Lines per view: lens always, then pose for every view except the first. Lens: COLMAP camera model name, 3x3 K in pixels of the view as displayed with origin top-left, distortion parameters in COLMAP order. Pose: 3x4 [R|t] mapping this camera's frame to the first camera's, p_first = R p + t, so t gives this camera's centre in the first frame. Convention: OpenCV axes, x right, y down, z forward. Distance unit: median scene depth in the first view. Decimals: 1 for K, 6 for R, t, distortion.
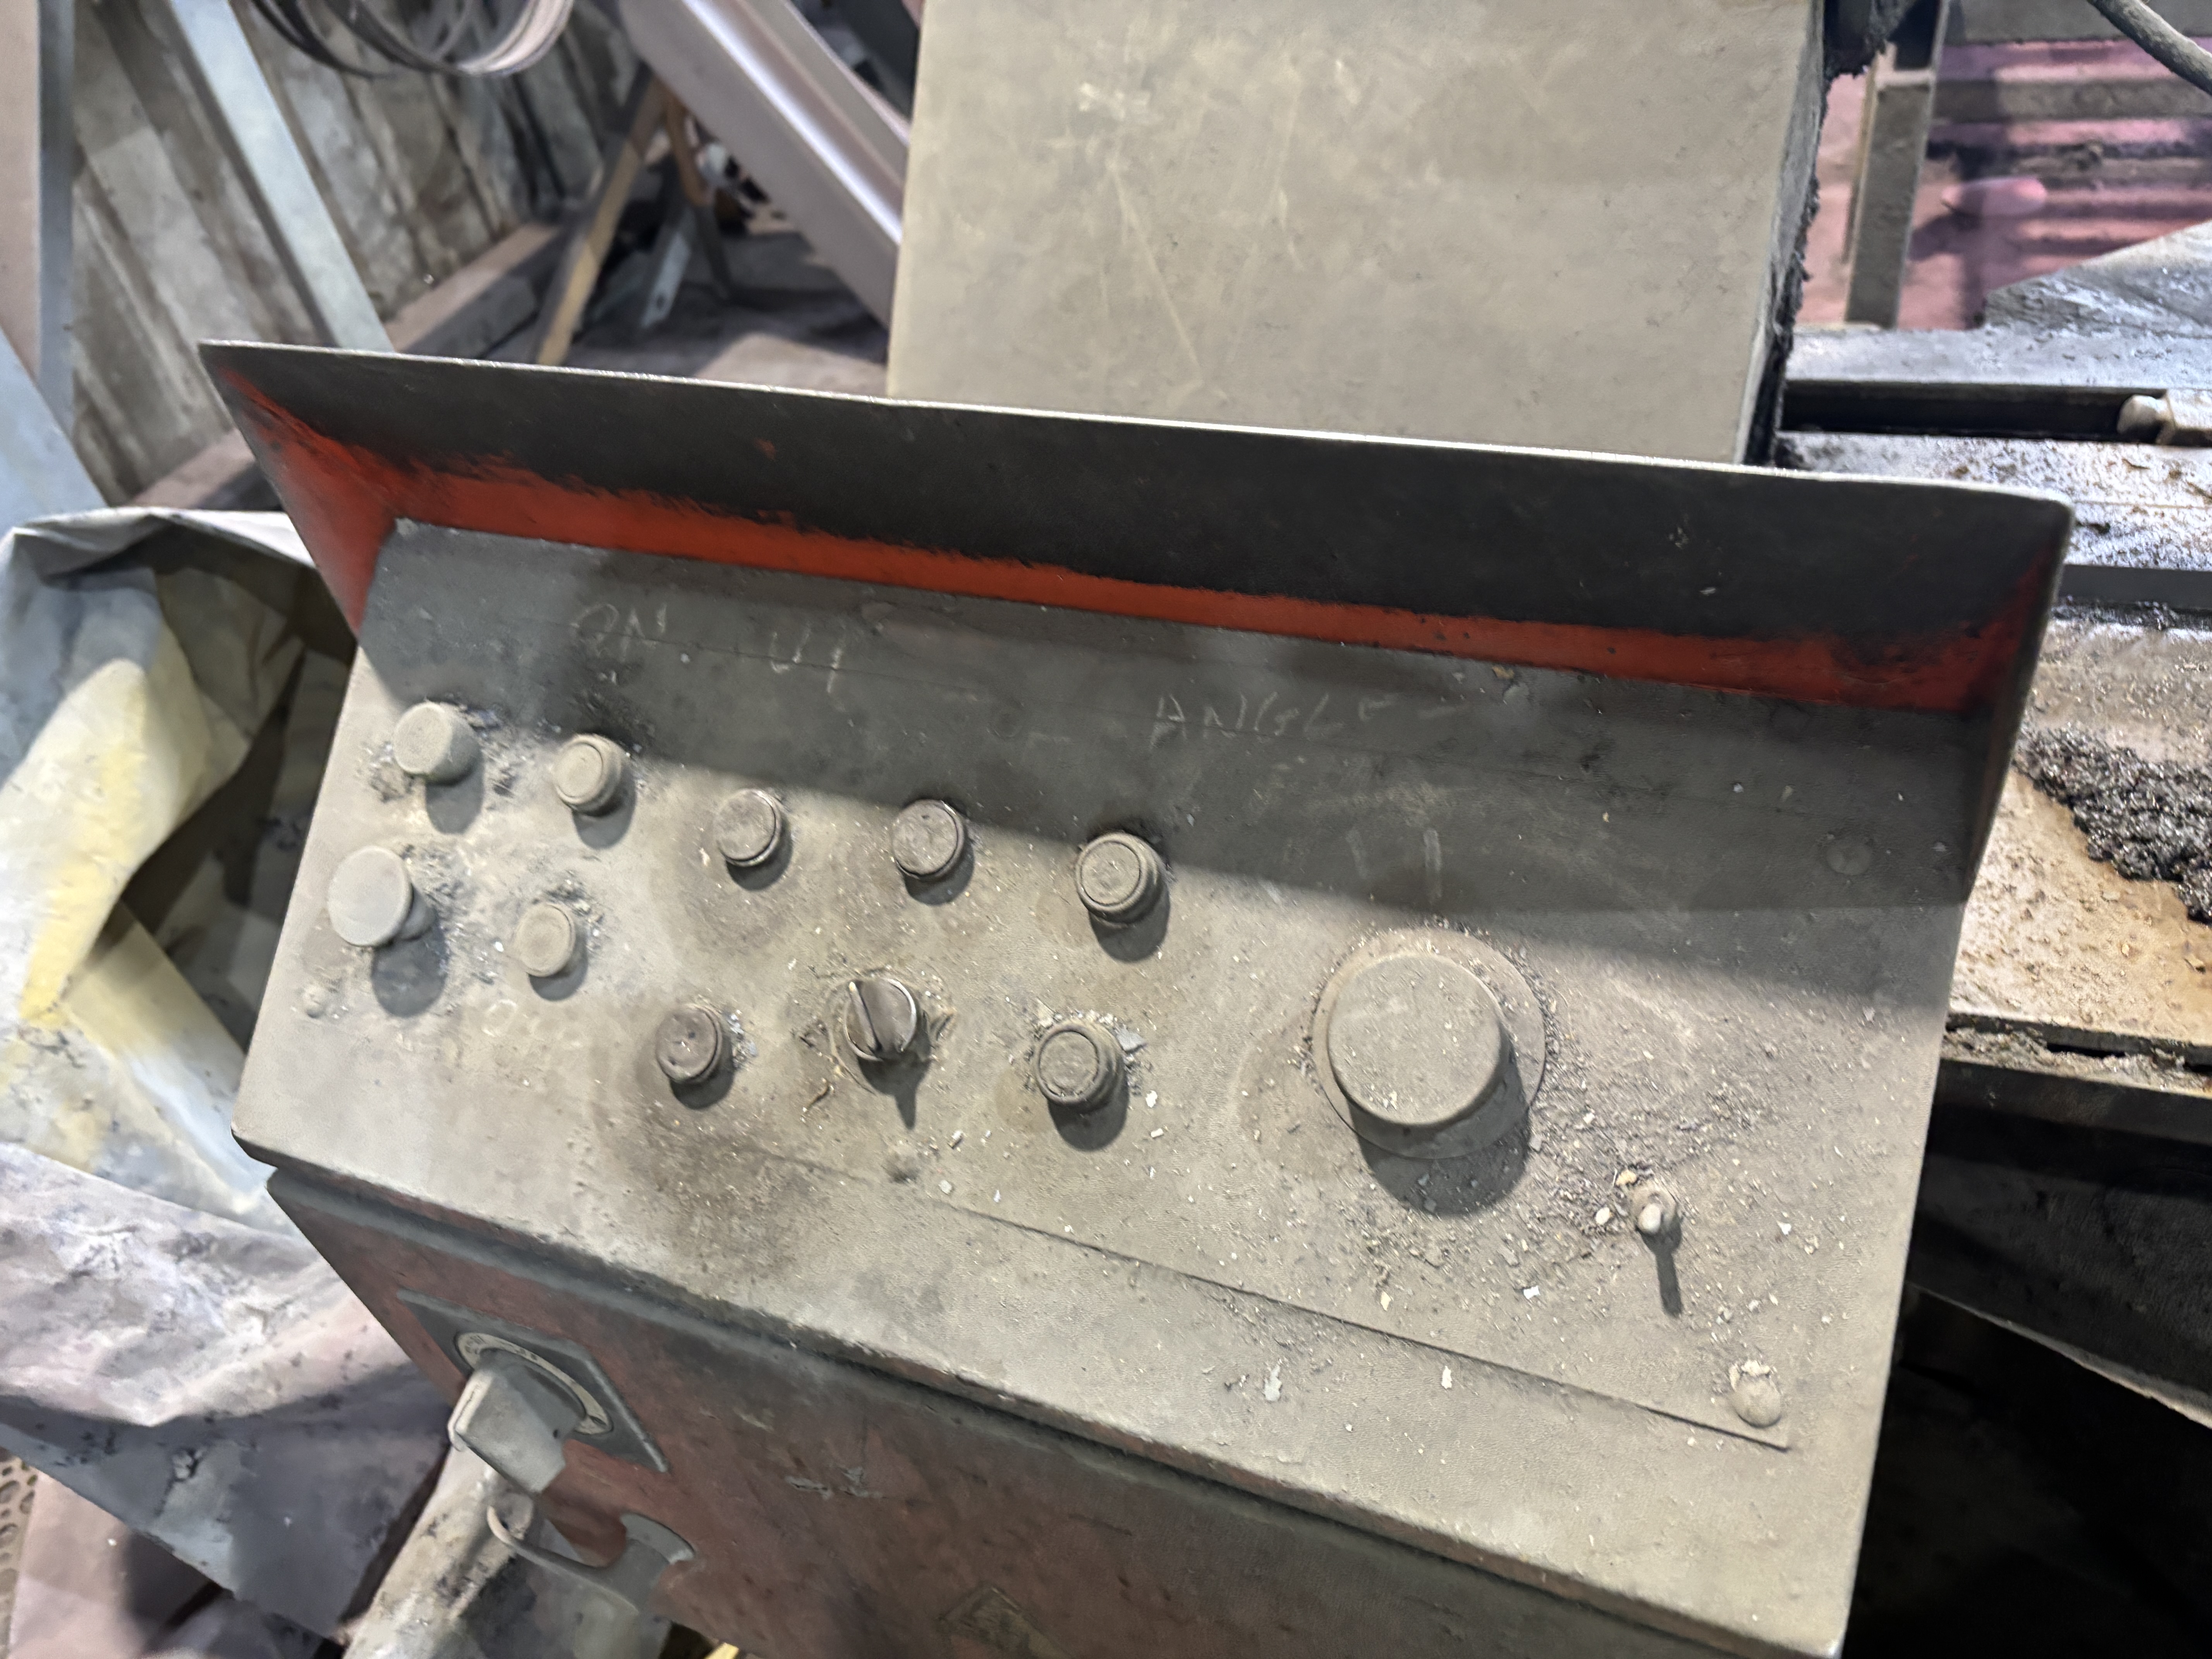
lens RADIAL K [[1683.7, 0, 1078.8], [0, 1683.7, 819.4], [0, 0, 1]] dist [0.006895, -0.000592]
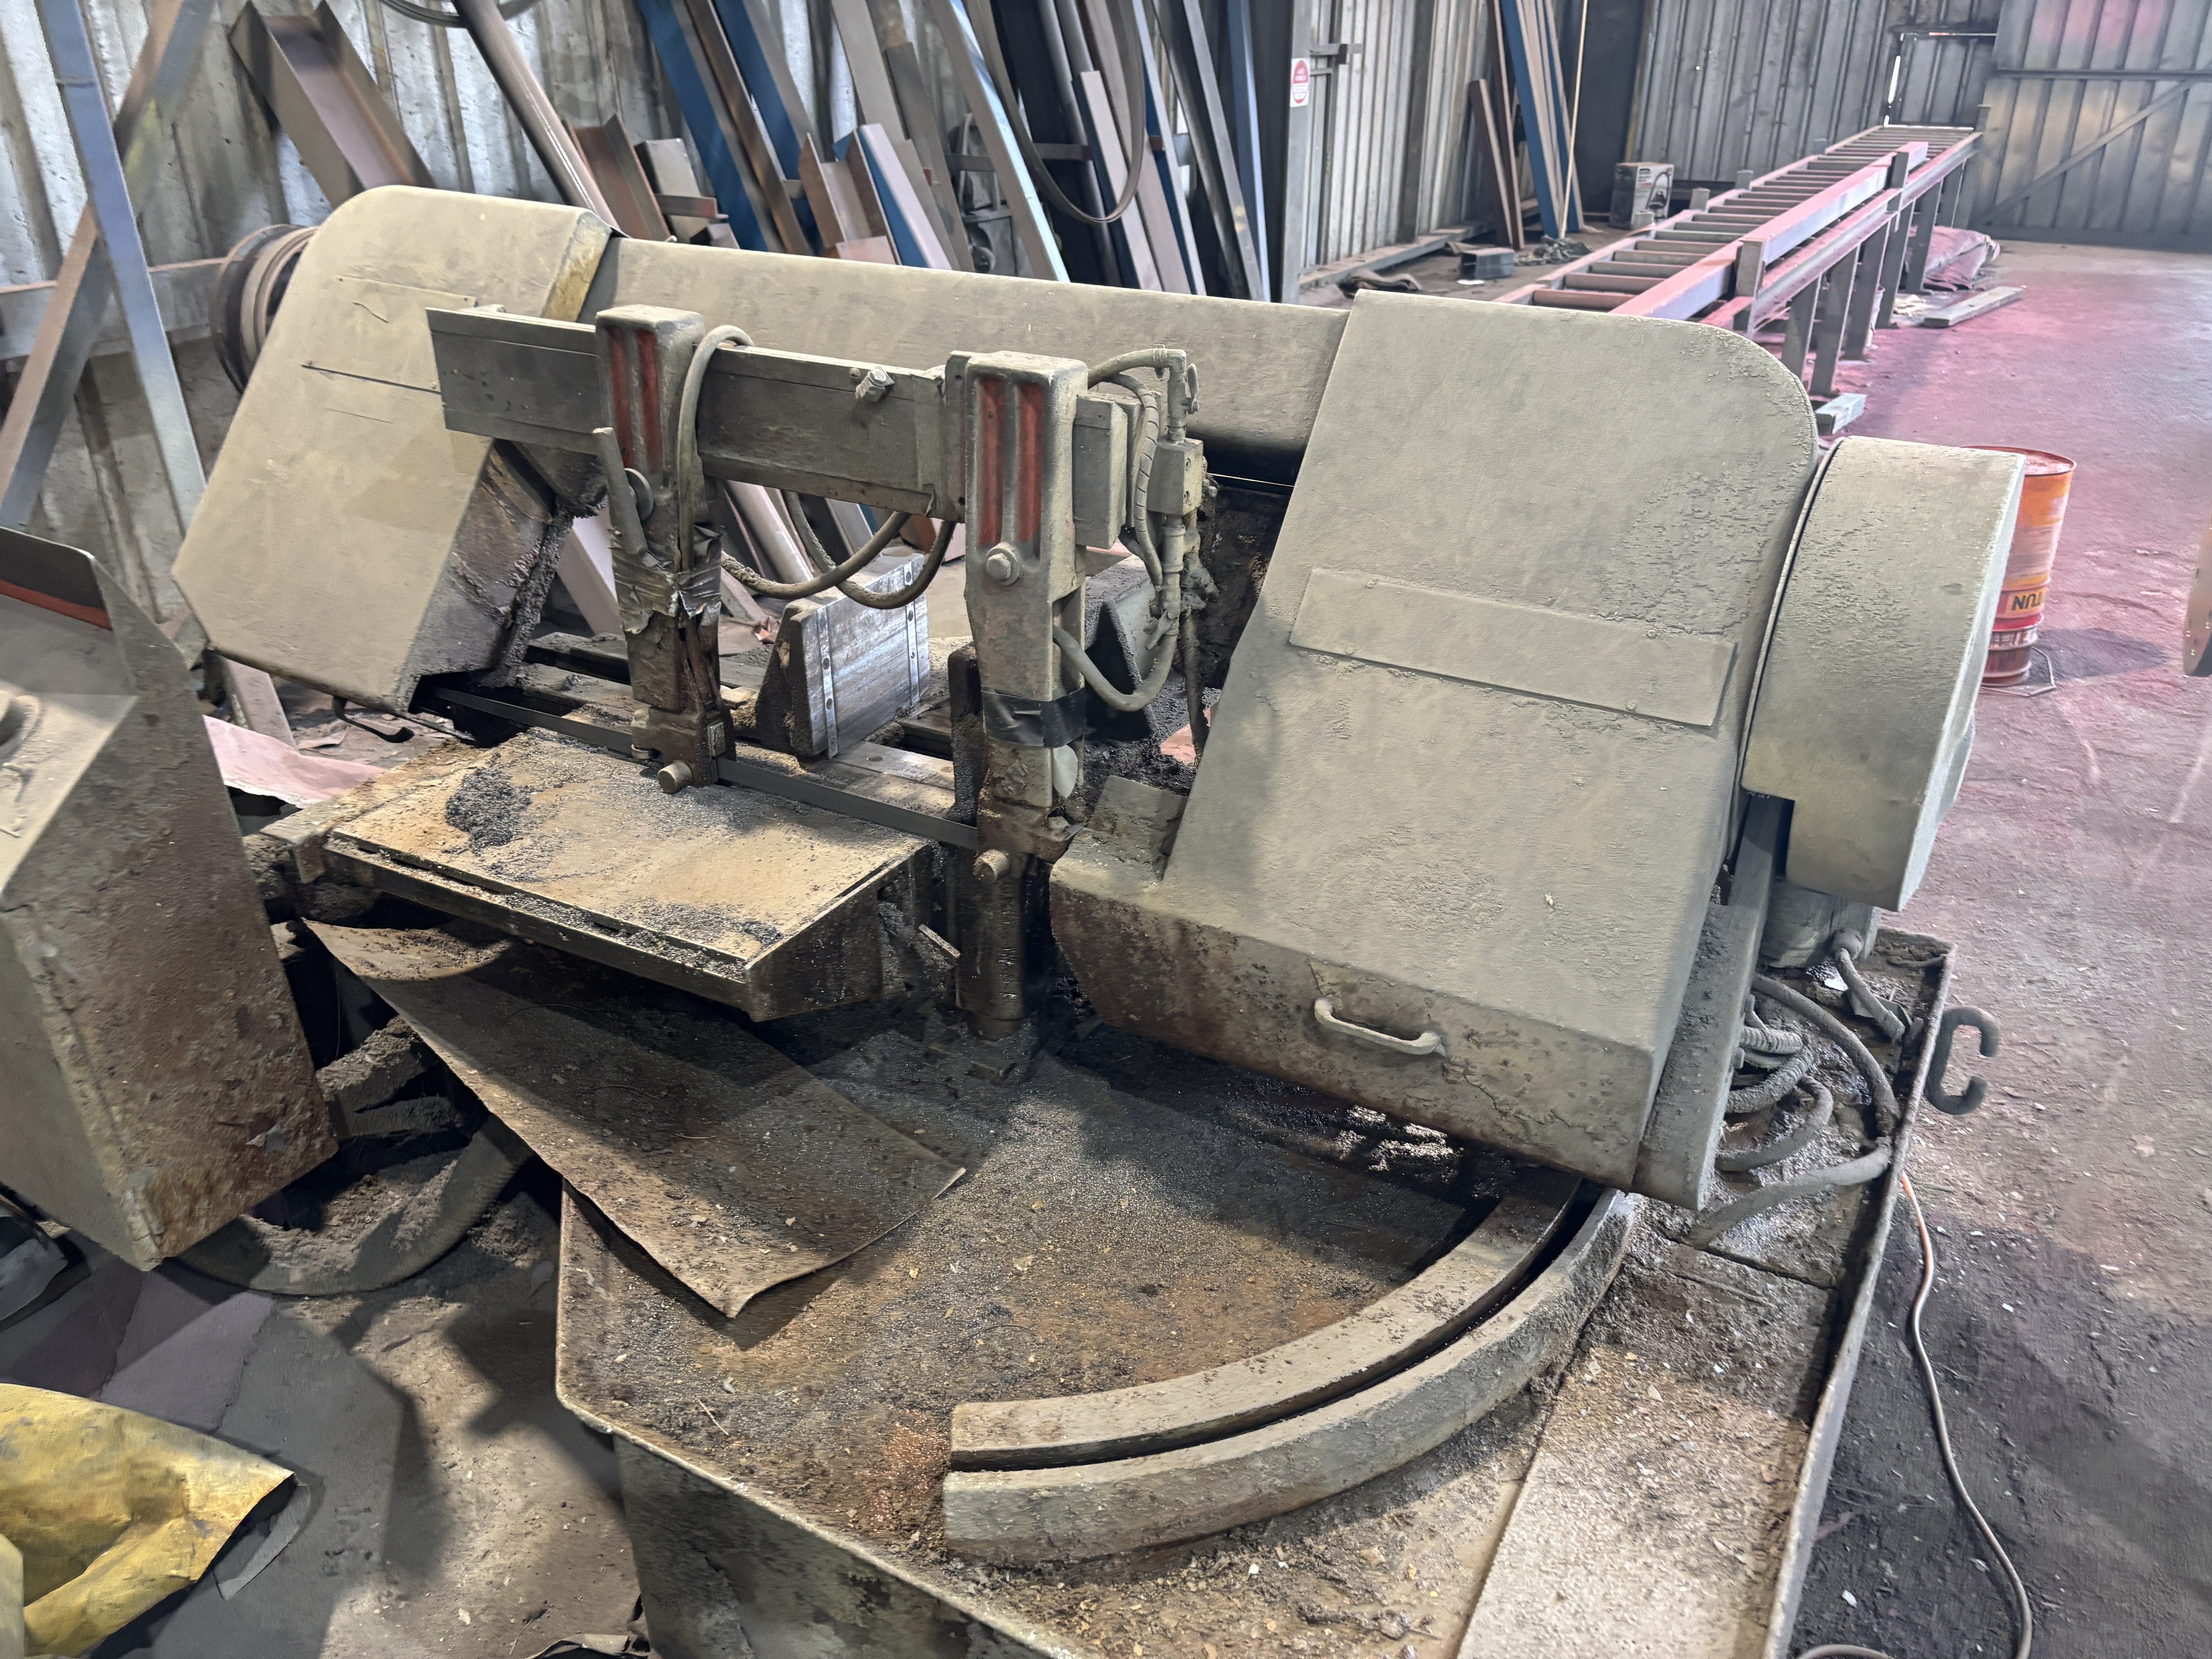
lens RADIAL K [[1665.1, 0, 1106.0], [0, 1665.1, 829.5], [0, 0, 1]] dist [0.024513, -0.002200]
pose [[0.975964, 0.200813, -0.084662, 1.514374], [-0.215701, 0.945531, -0.243810, 0.385771], [0.031091, 0.256212, 0.966121, -1.137922]]
